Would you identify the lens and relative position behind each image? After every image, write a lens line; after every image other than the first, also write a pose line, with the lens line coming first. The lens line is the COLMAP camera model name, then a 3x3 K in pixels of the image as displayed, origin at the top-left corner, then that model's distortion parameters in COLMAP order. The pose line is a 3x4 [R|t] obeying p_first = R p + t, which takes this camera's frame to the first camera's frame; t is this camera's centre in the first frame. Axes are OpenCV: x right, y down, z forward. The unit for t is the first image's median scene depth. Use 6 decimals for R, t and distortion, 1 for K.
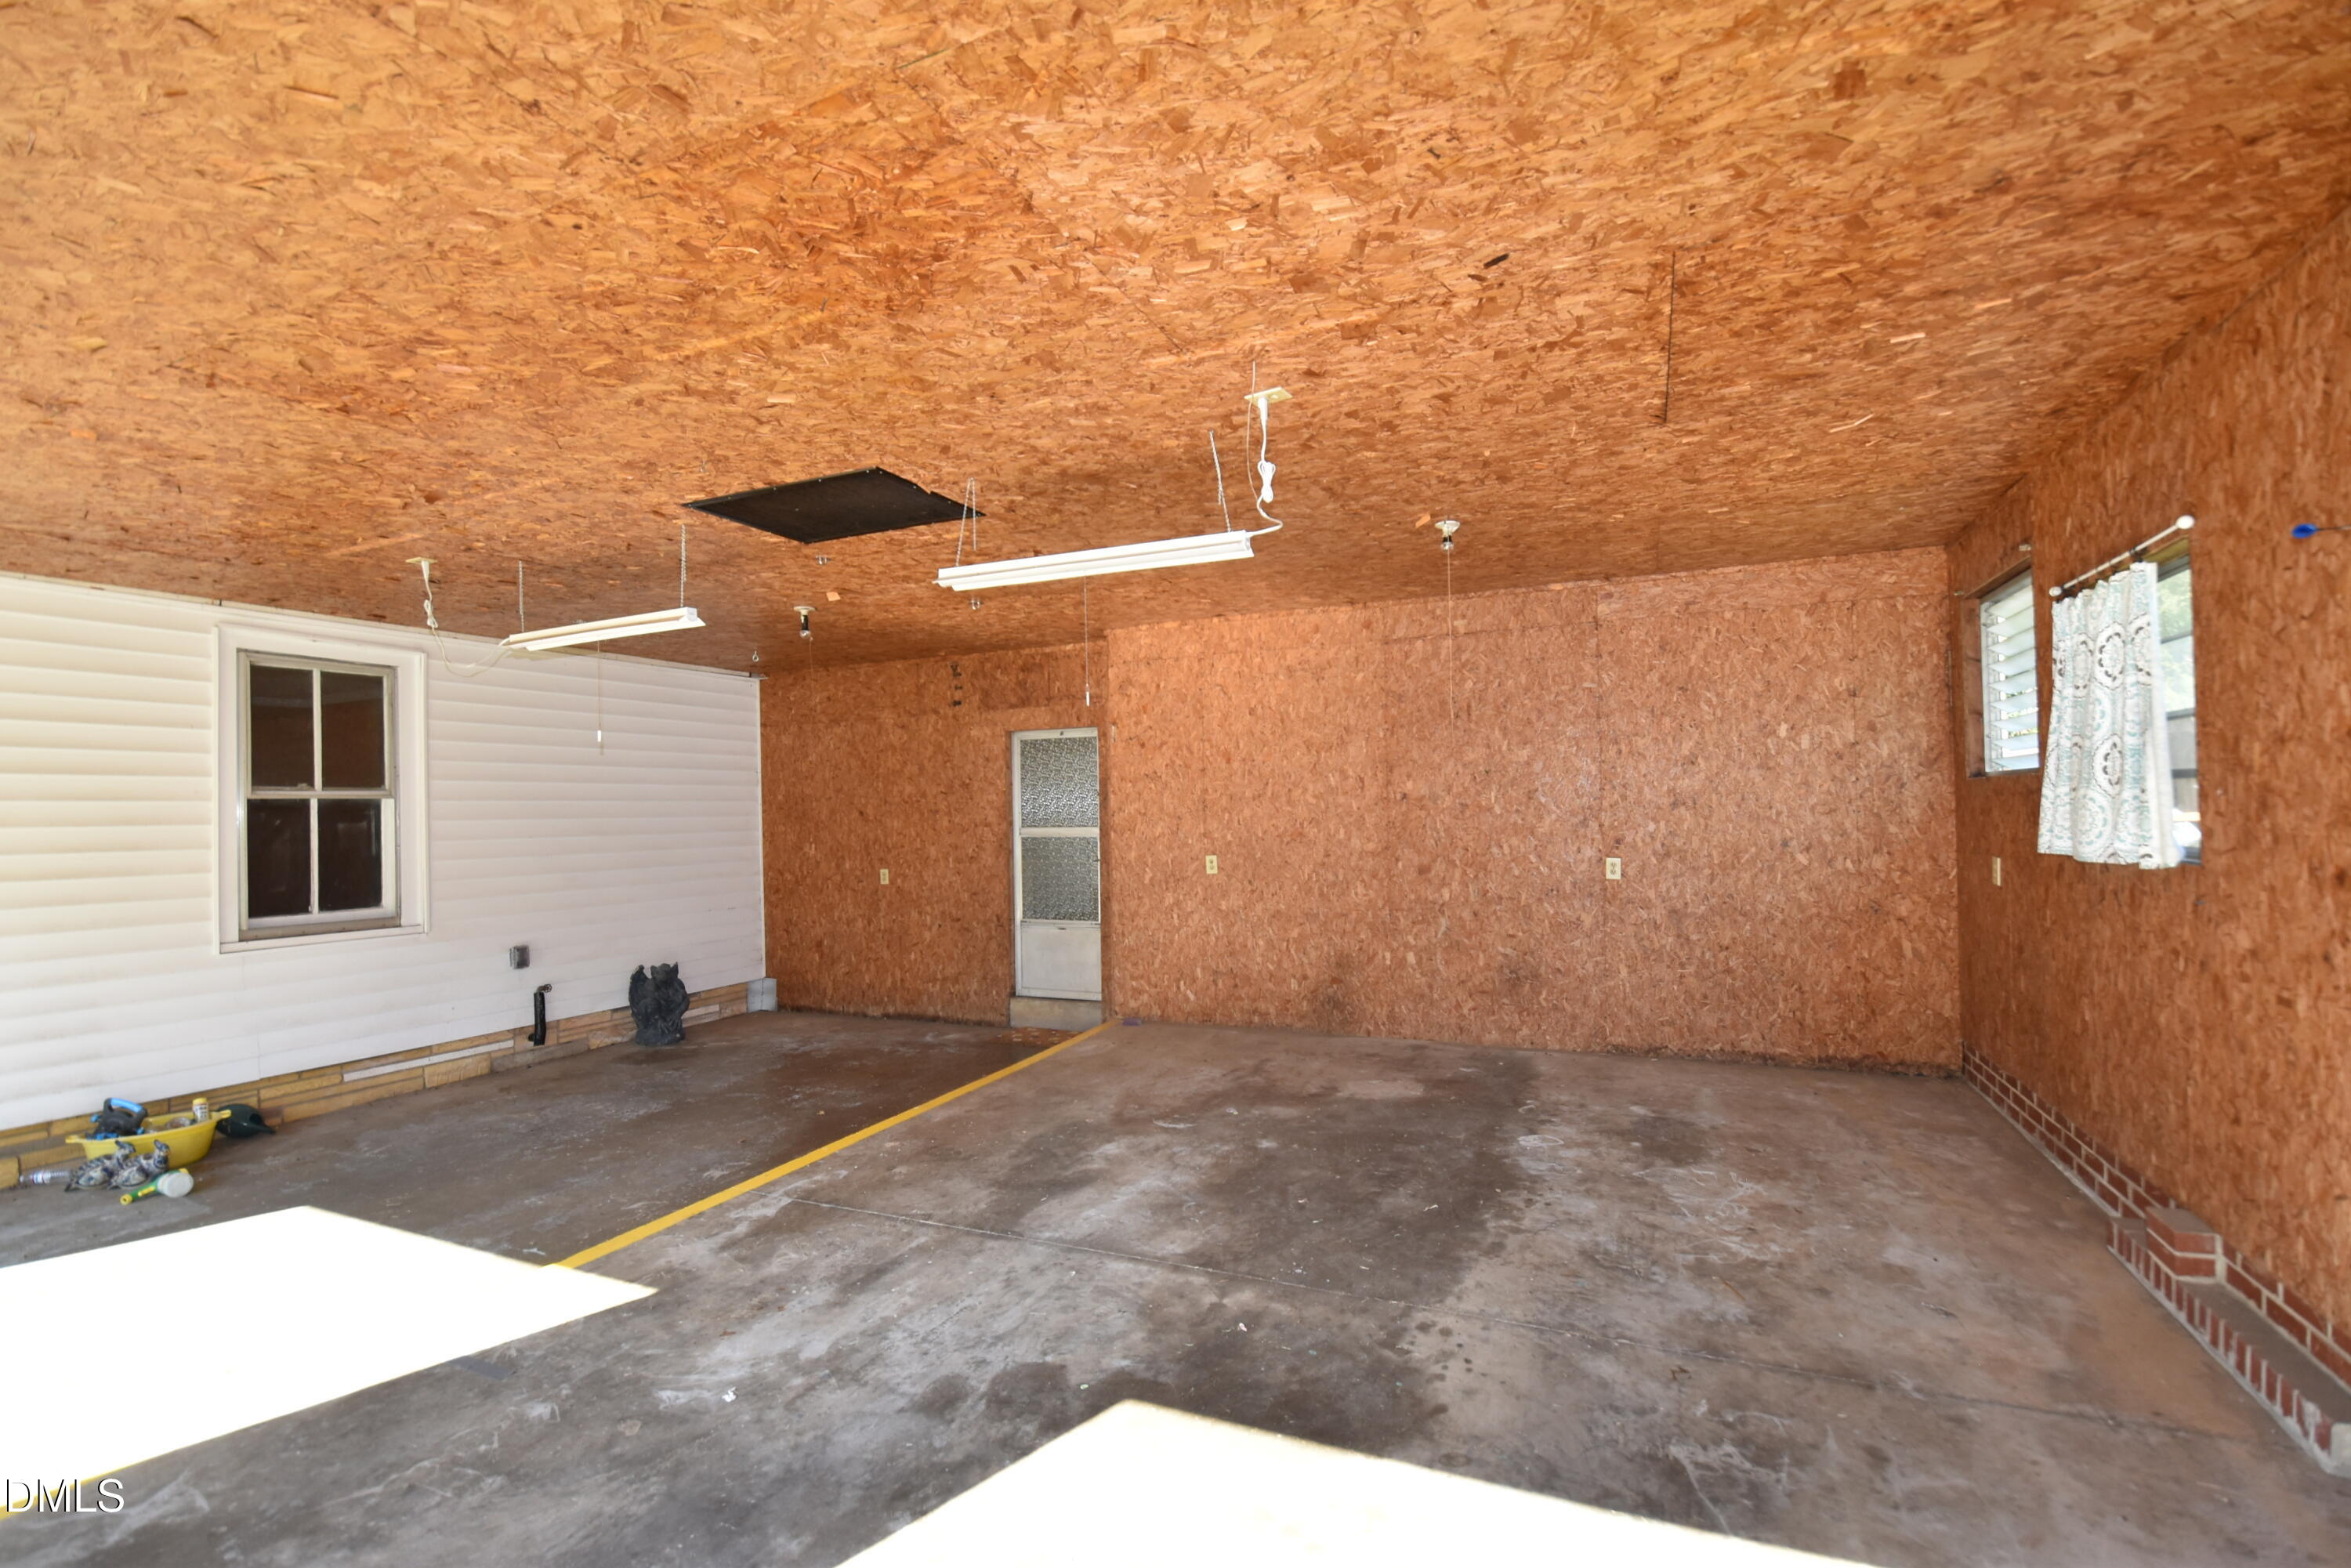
lens RADIAL K [[1027.3, 0, 1184.0], [0, 1027.3, 793.3], [0, 0, 1]] dist [0.019094, -0.023885]
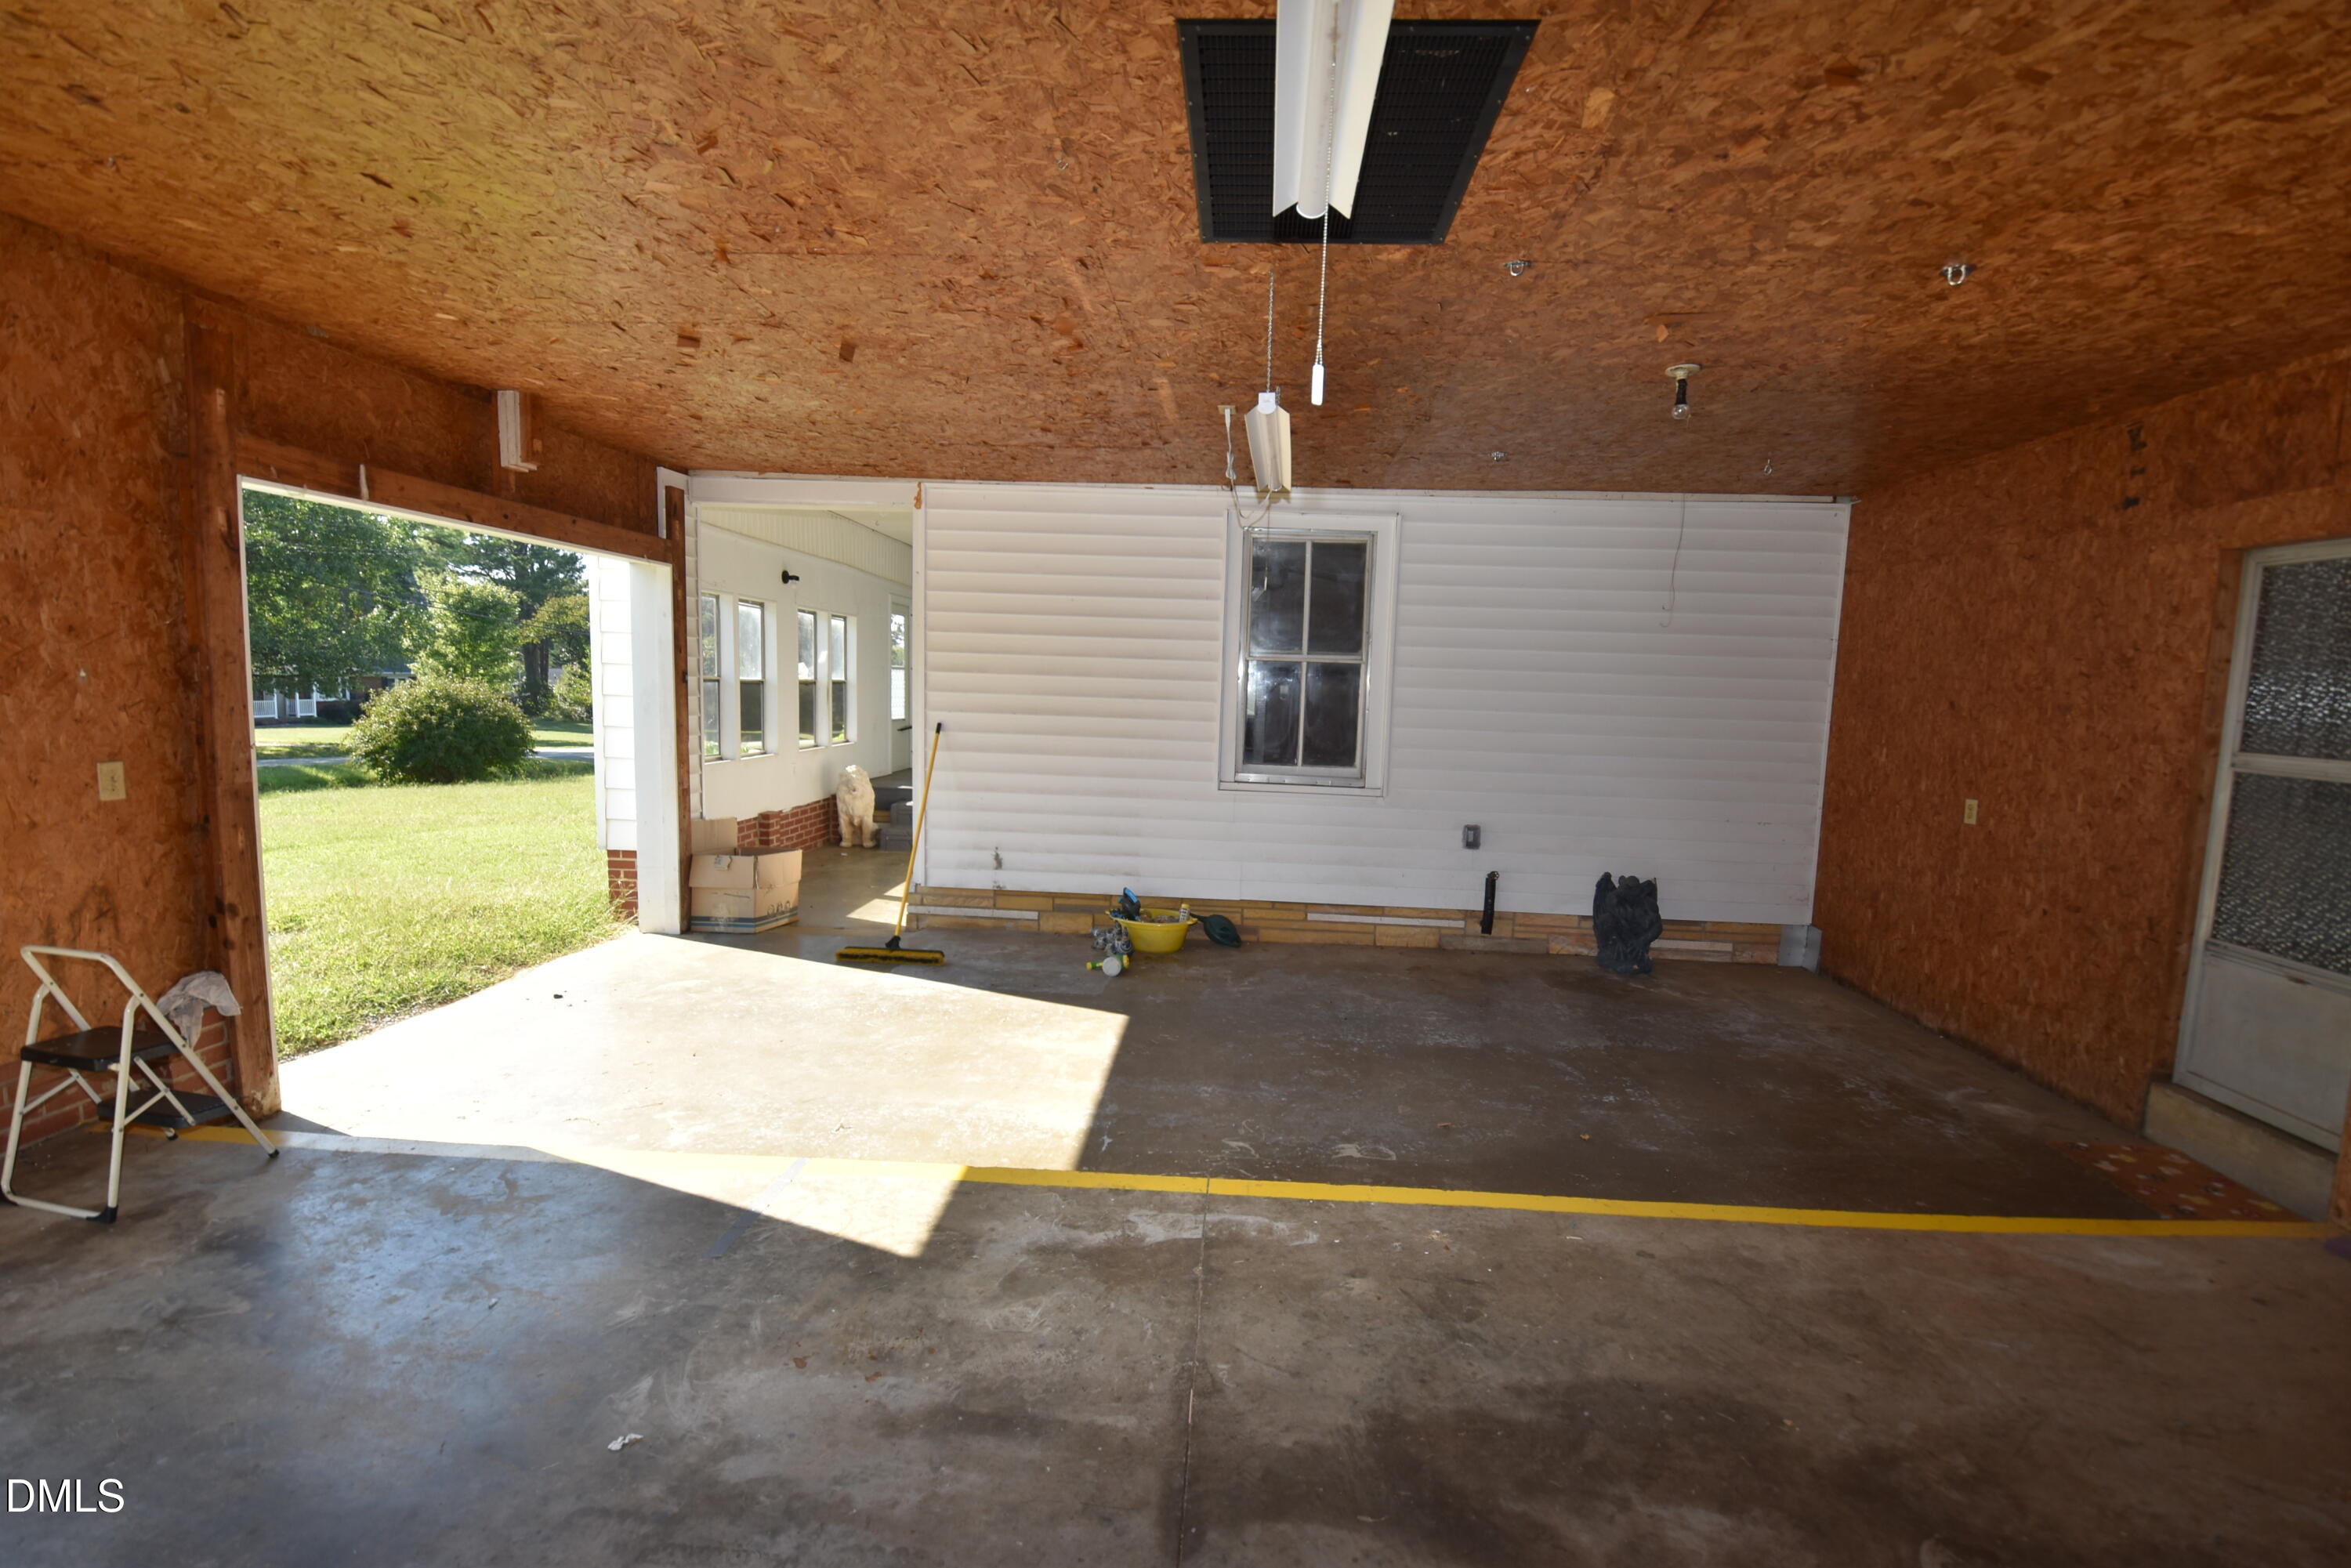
lens RADIAL K [[1027.3, 0, 1184.0], [0, 1027.3, 793.3], [0, 0, 1]] dist [0.019094, -0.023885]
pose [[0.353132, 0.131850, -0.926236, 0.127560], [-0.024311, 0.990979, 0.131797, 0.001910], [0.935258, -0.024024, 0.353151, 0.425398]]
